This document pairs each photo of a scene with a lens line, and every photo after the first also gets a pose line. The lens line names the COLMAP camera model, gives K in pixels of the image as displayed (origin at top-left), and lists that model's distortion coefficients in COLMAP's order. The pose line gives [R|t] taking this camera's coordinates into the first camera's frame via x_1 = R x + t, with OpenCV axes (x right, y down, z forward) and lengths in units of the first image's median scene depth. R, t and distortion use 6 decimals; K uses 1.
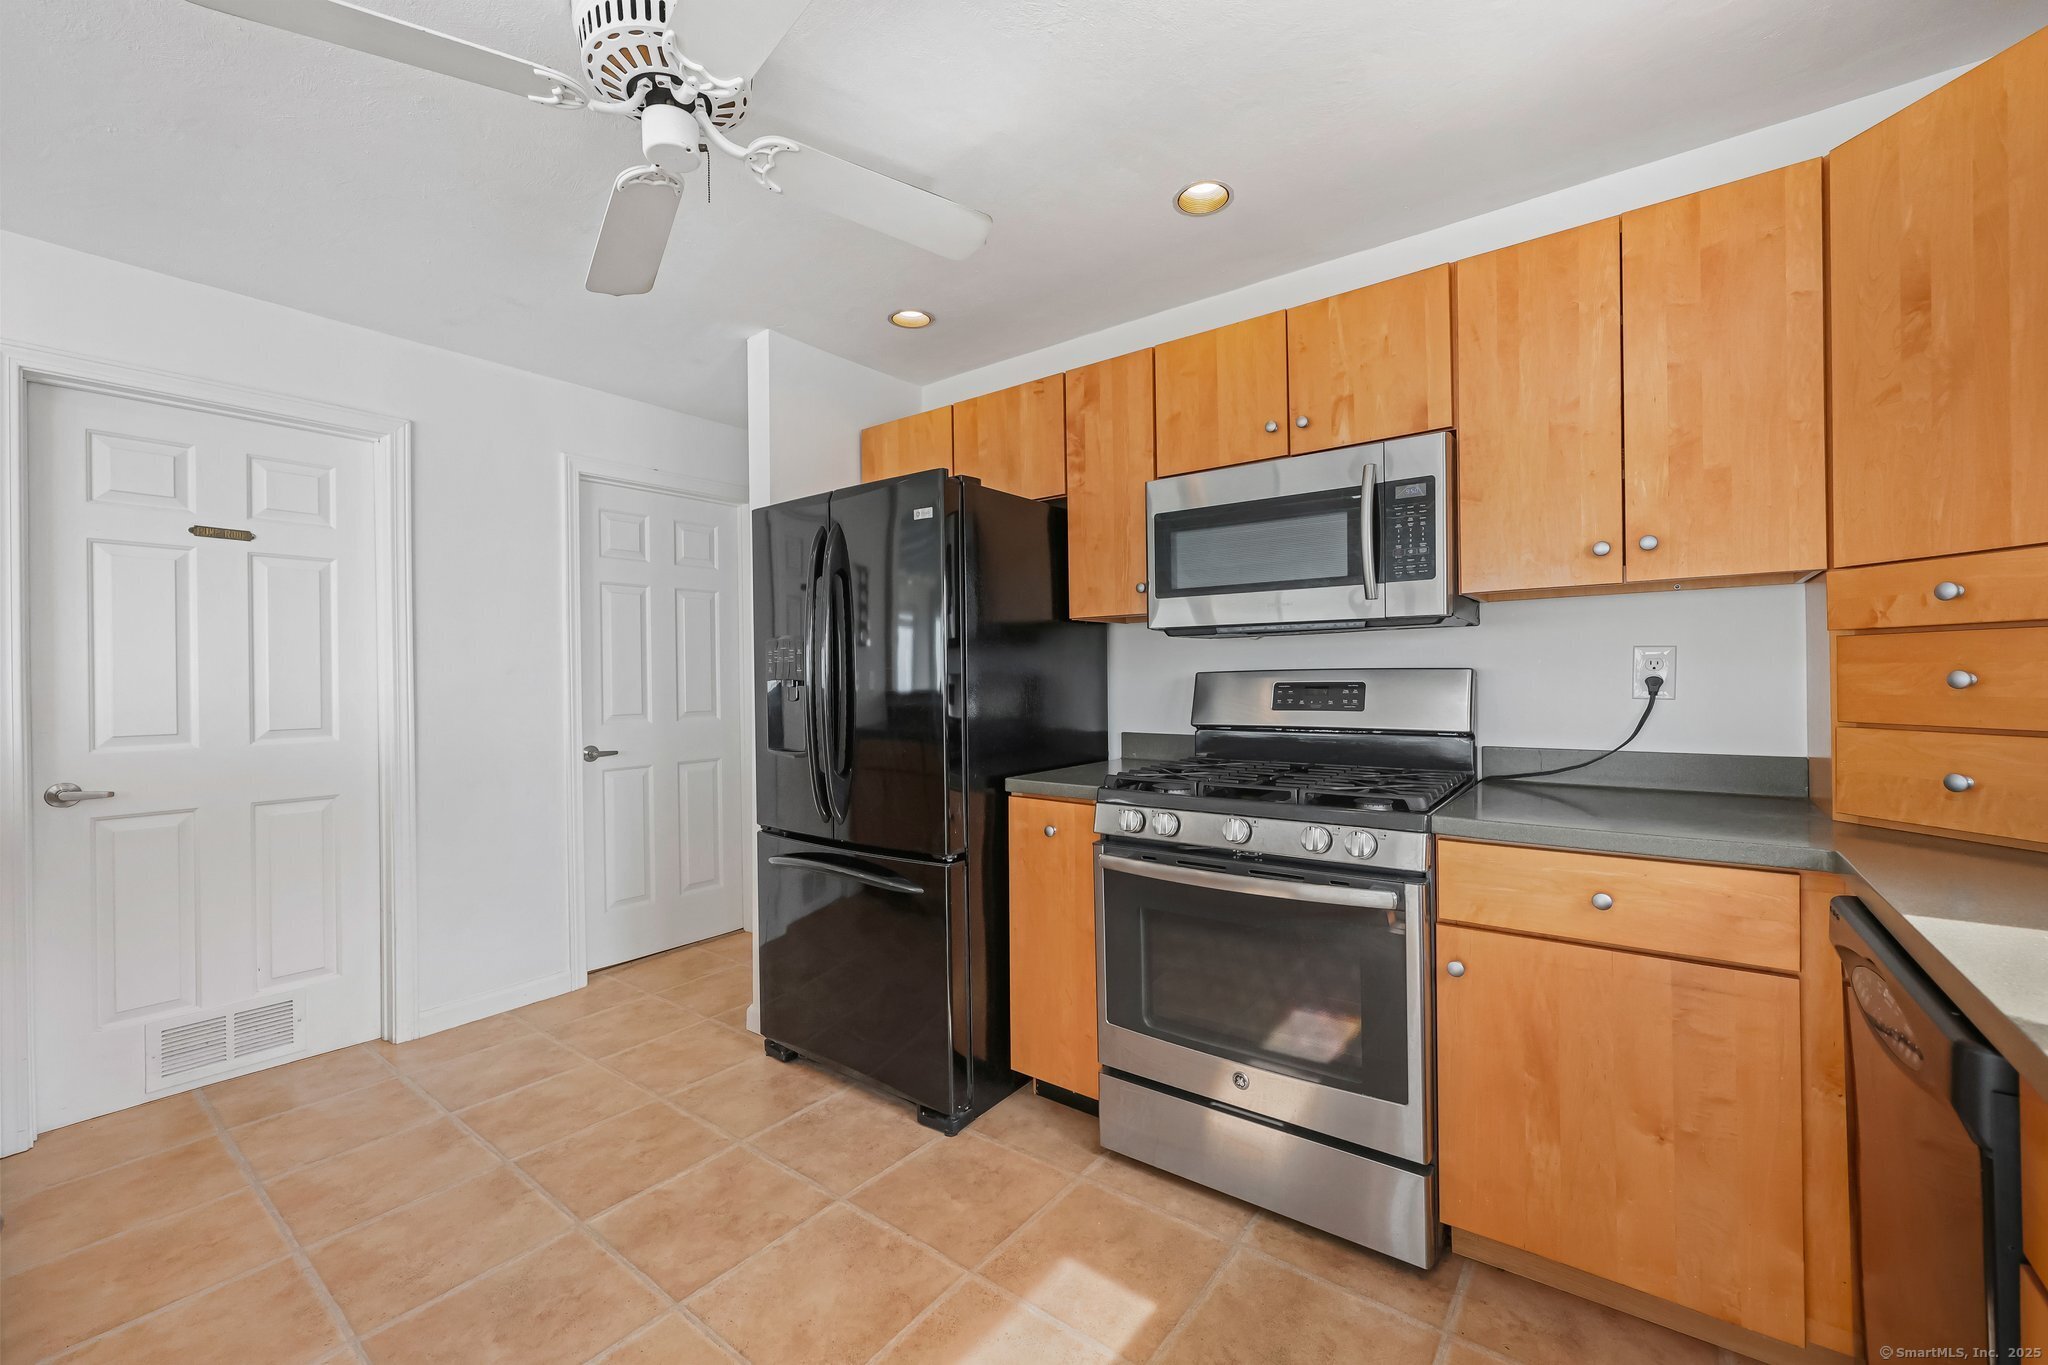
lens RADIAL K [[820.4, 0, 1029.6], [0, 820.4, 679.2], [0, 0, 1]] dist [-0.000553, 0.000049]
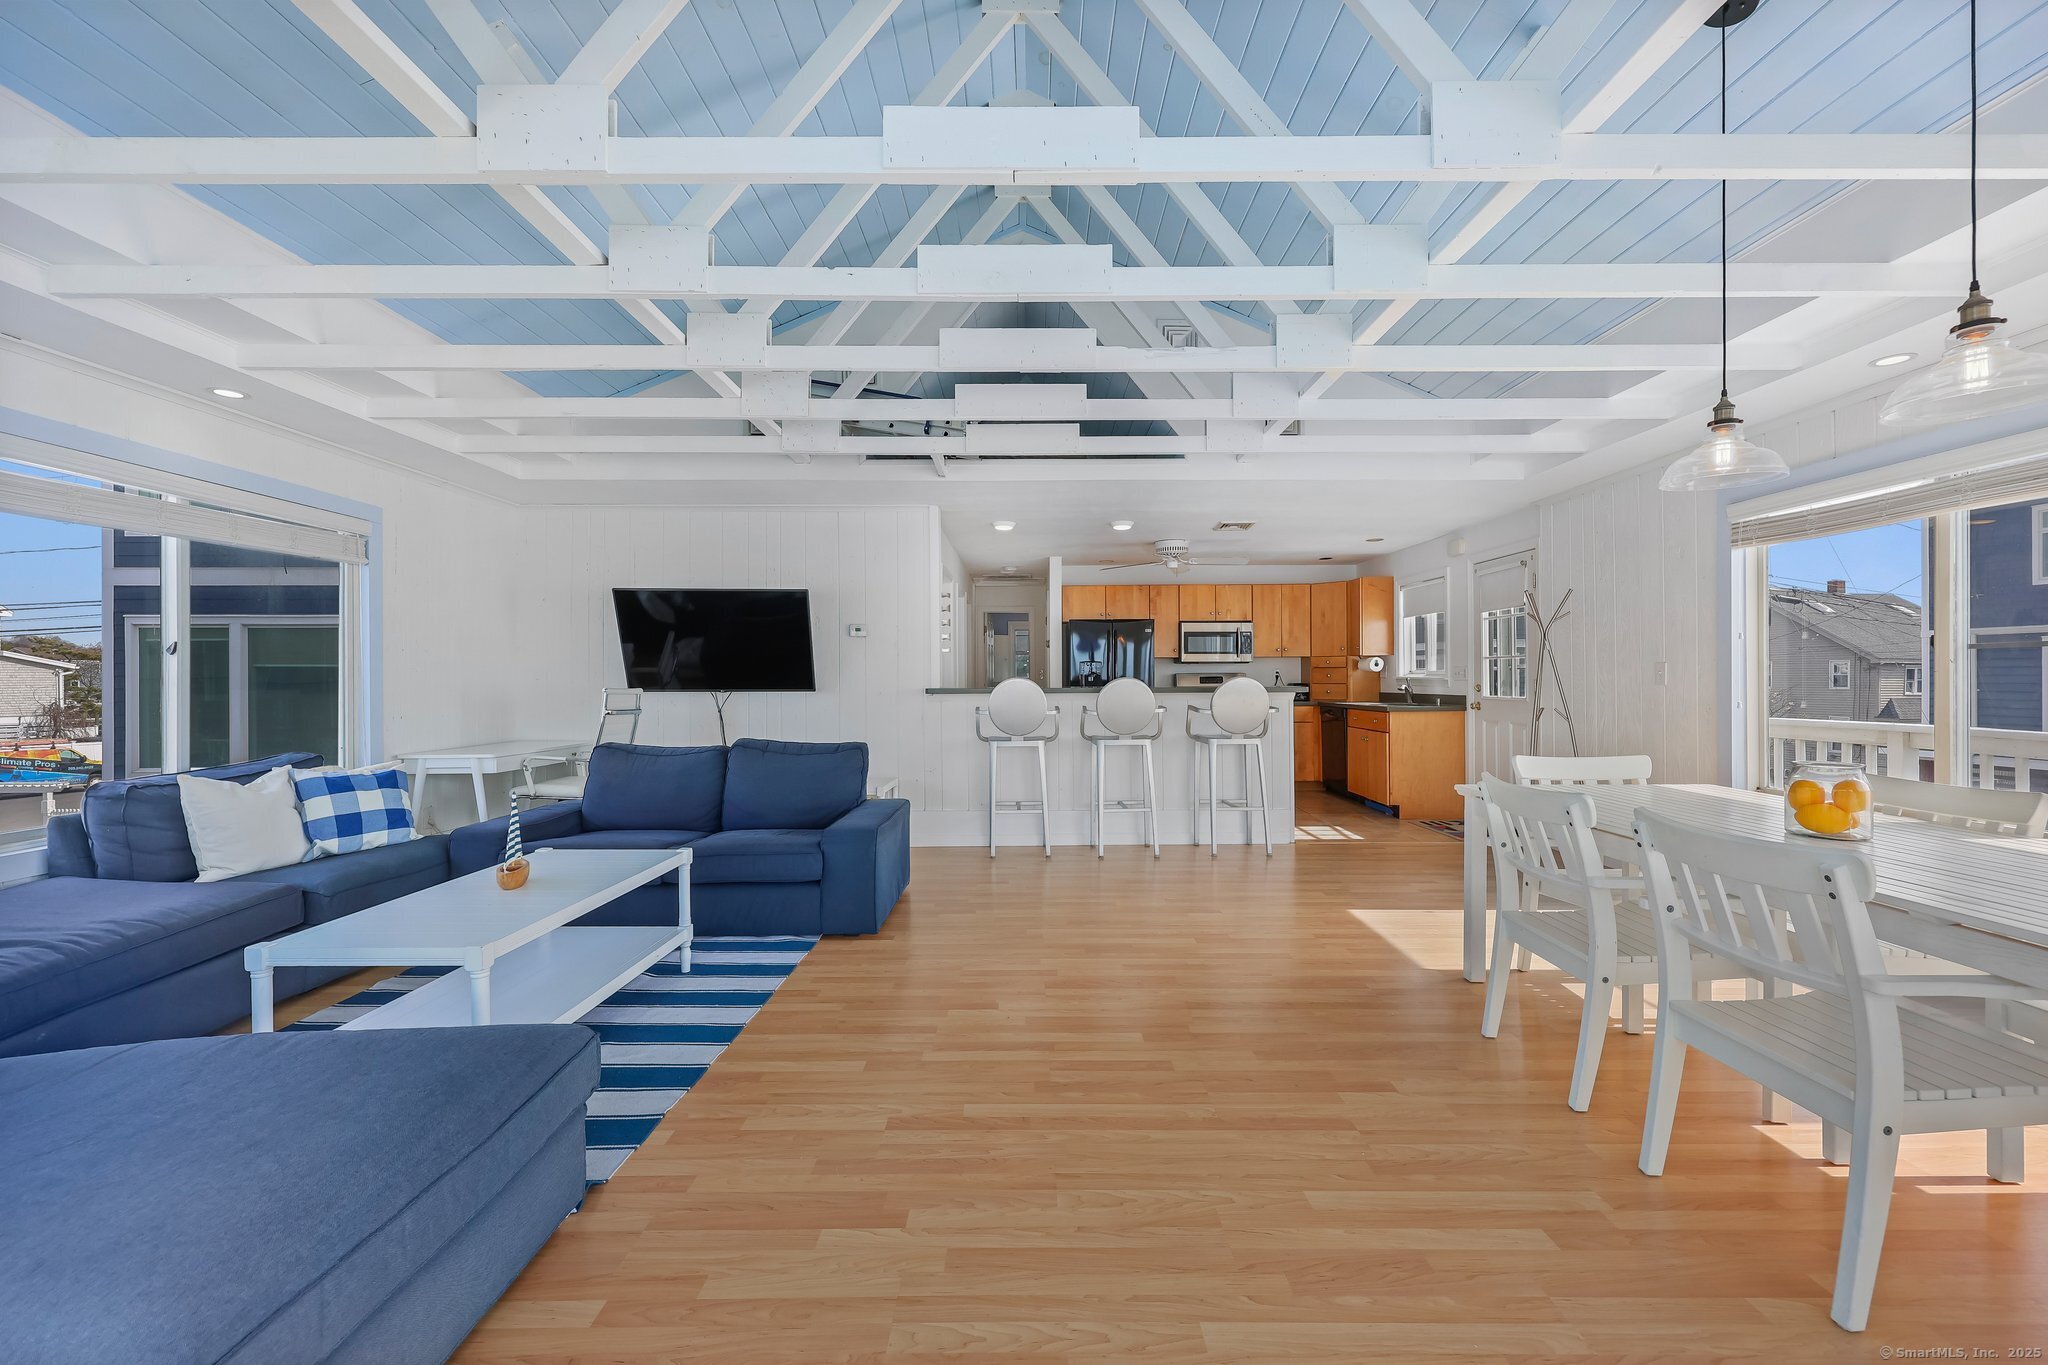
lens RADIAL K [[820.4, 0, 1033.0], [0, 820.4, 674.6], [0, 0, 1]] dist [-0.000553, 0.000049]
pose [[0.800230, 0.009102, 0.599624, -2.698047], [-0.007444, 0.999959, -0.005244, 0.023907], [-0.599647, -0.000267, 0.800265, -1.625423]]
